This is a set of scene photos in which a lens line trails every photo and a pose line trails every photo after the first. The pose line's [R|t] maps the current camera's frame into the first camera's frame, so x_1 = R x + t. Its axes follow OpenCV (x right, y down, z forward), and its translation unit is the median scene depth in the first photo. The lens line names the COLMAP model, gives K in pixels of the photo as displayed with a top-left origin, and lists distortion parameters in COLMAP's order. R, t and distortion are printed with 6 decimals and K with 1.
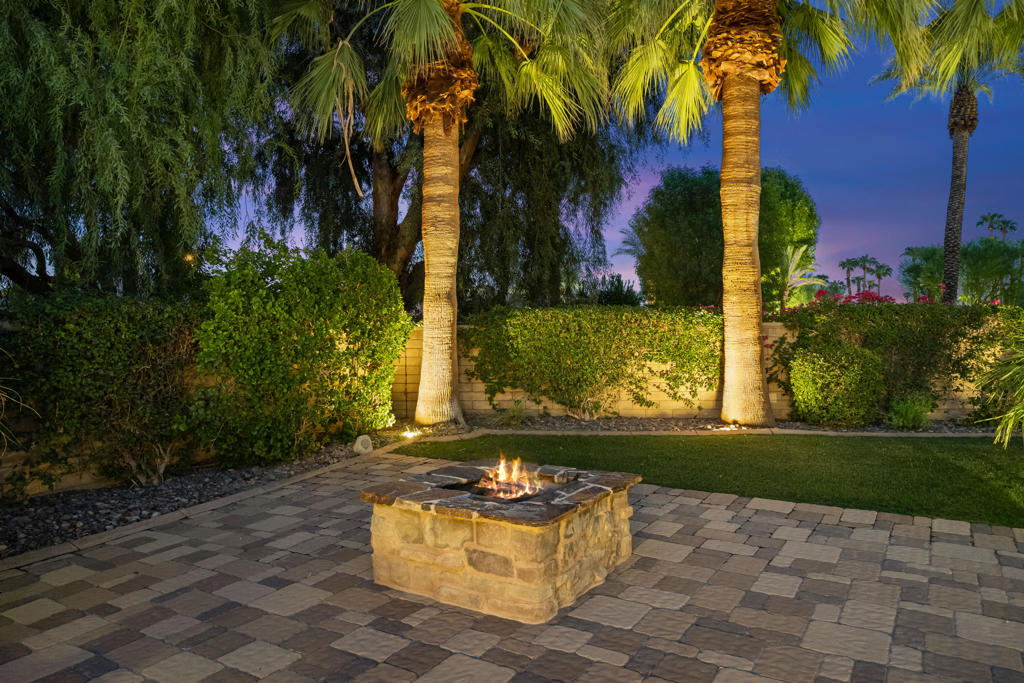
lens RADIAL K [[645.5, 0, 510.0], [0, 645.5, 326.6], [0, 0, 1]] dist [0.021621, 0.000415]
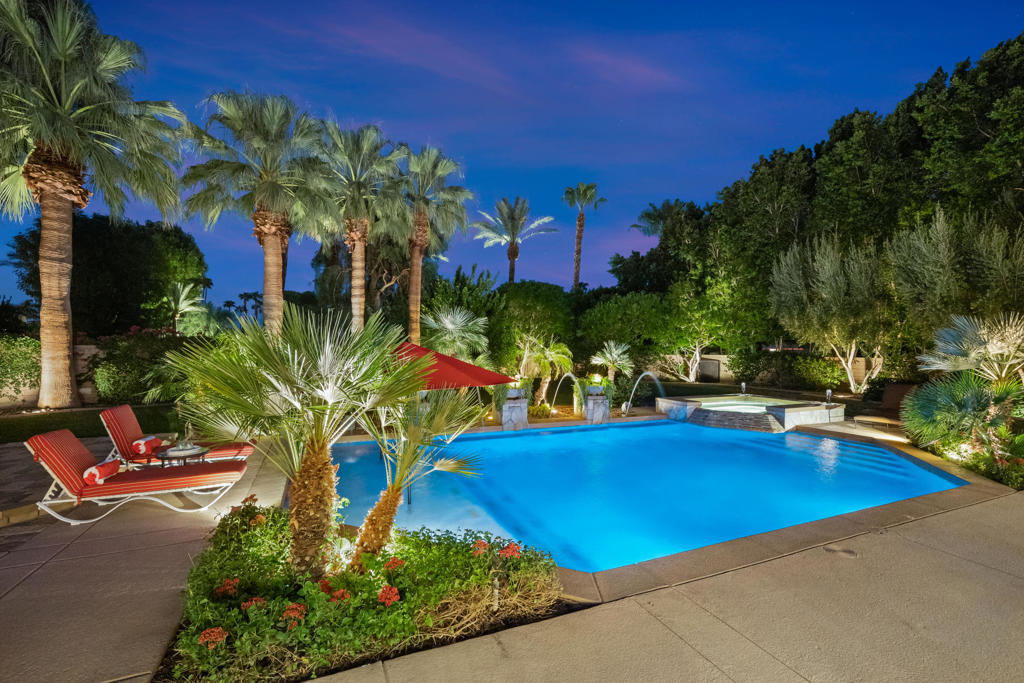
lens RADIAL K [[434.3, 0, 508.3], [0, 434.3, 354.8], [0, 0, 1]] dist [-0.000746, -0.000223]
pose [[0.534174, 0.000196, 0.845375, 0.044109], [-0.033671, 0.999211, 0.021044, -0.045856], [-0.844704, -0.039706, 0.533759, -0.548635]]
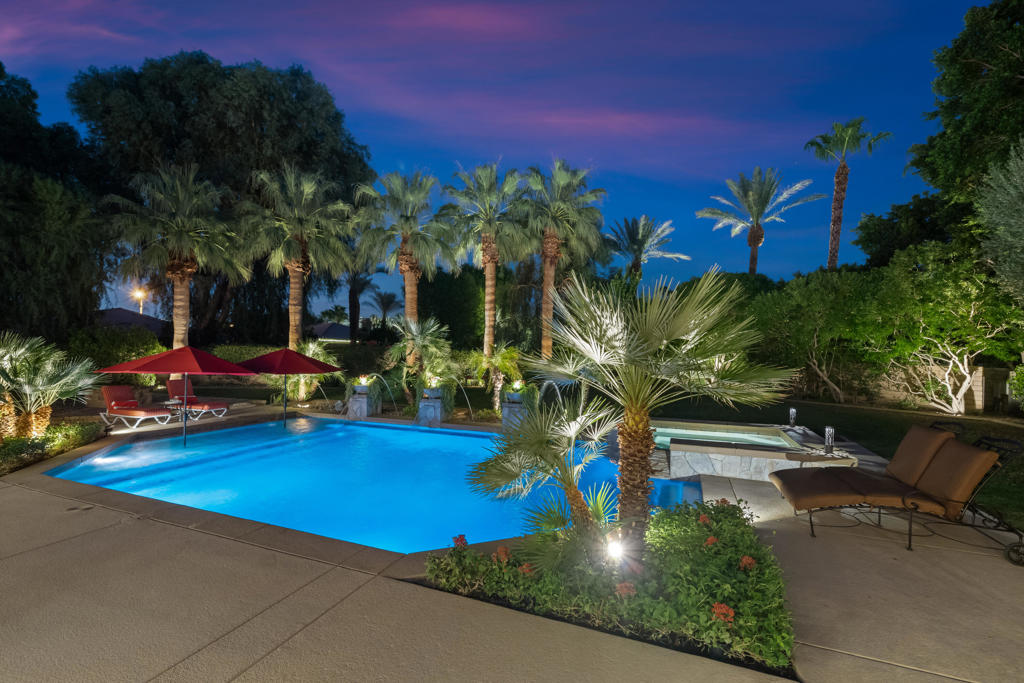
lens RADIAL K [[434.3, 0, 508.3], [0, 434.3, 354.8], [0, 0, 1]] dist [-0.000746, -0.000223]
pose [[0.977504, 0.016474, 0.210274, 0.902239], [-0.022734, 0.999366, 0.027389, -0.069331], [-0.209690, -0.031553, 0.977259, -1.174134]]
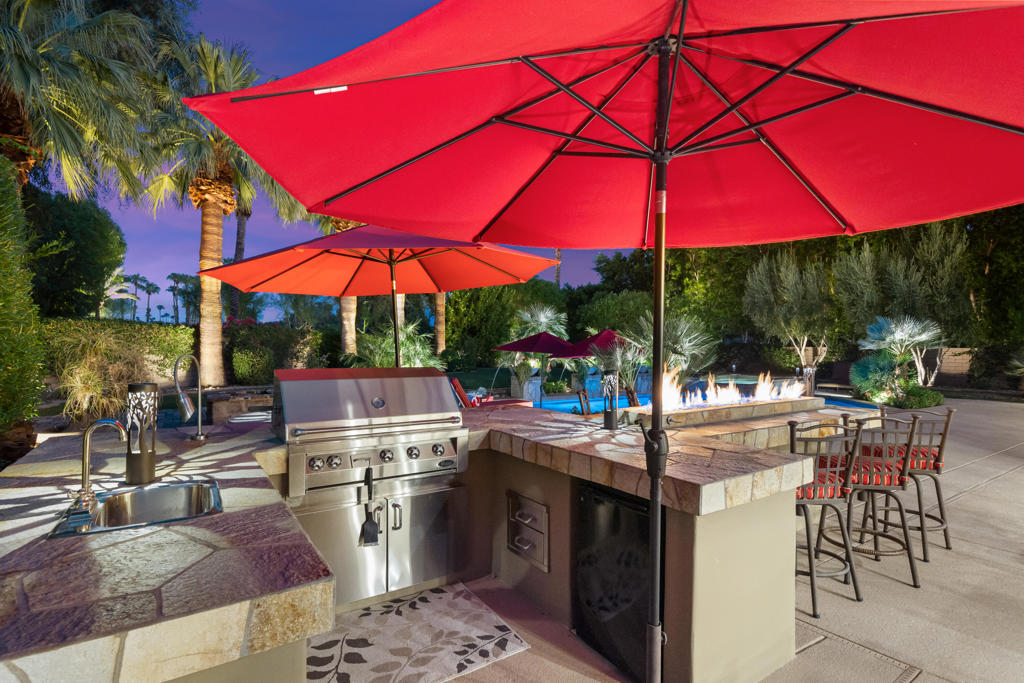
lens RADIAL K [[491.9, 0, 509.4], [0, 491.9, 350.3], [0, 0, 1]] dist [0.003455, 0.000547]
pose [[0.382629, 0.001883, 0.923900, -0.643008], [-0.035264, 0.999299, 0.012568, -0.005887], [-0.923229, -0.037389, 0.382428, -0.360082]]
